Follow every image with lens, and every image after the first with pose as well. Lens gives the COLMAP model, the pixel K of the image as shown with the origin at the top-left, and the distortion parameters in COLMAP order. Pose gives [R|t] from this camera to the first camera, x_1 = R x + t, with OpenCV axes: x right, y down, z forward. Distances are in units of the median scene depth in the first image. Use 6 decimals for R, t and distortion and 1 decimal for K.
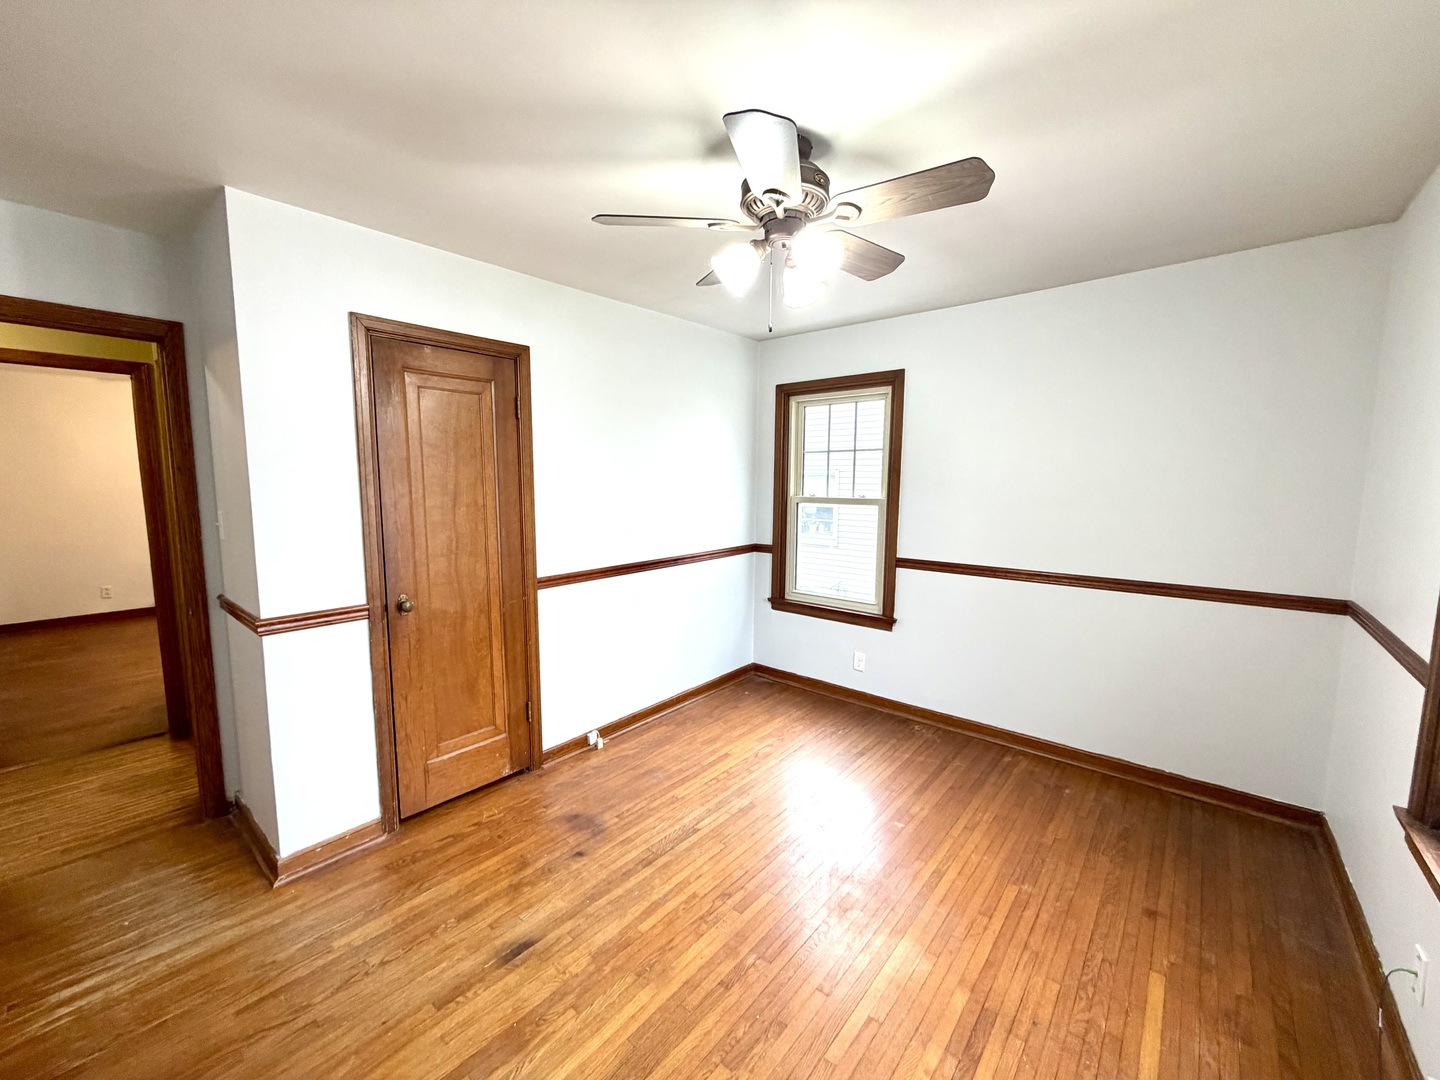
lens RADIAL K [[573.7, 0, 712.1], [0, 573.7, 541.1], [0, 0, 1]] dist [0.001023, 0.000300]
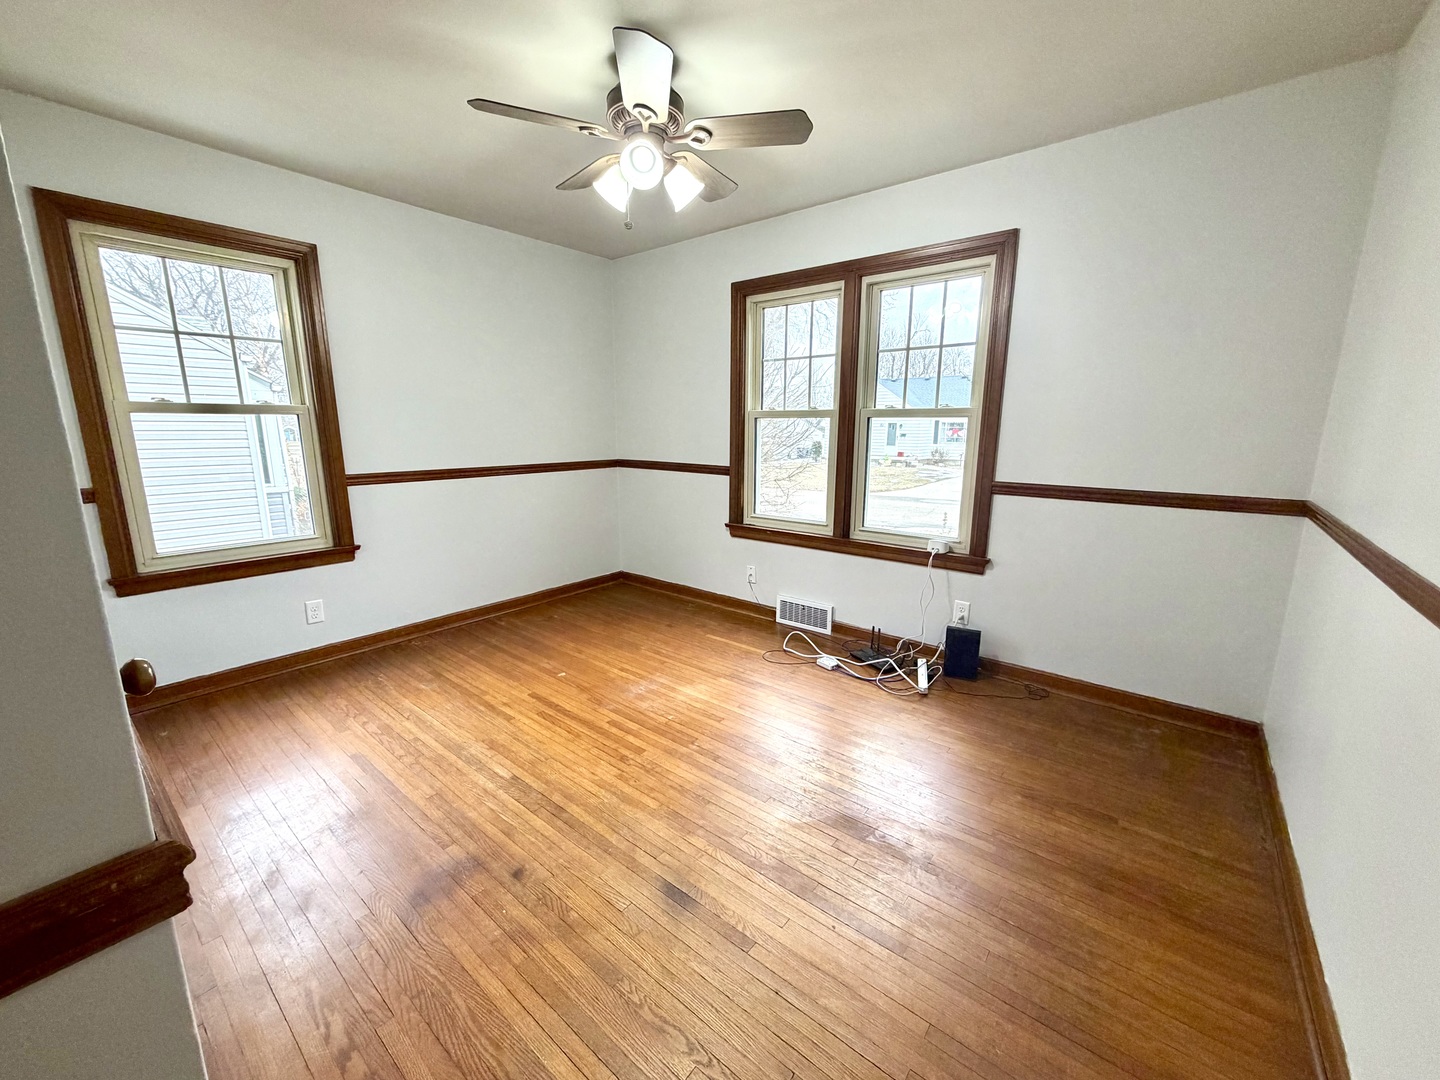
lens RADIAL K [[573.7, 0, 712.1], [0, 573.7, 541.1], [0, 0, 1]] dist [0.001023, 0.000300]
pose [[-0.028525, -0.201155, 0.979144, -0.831752], [0.098163, 0.974244, 0.203008, 0.003966], [-0.994761, 0.101907, -0.008044, 0.679516]]
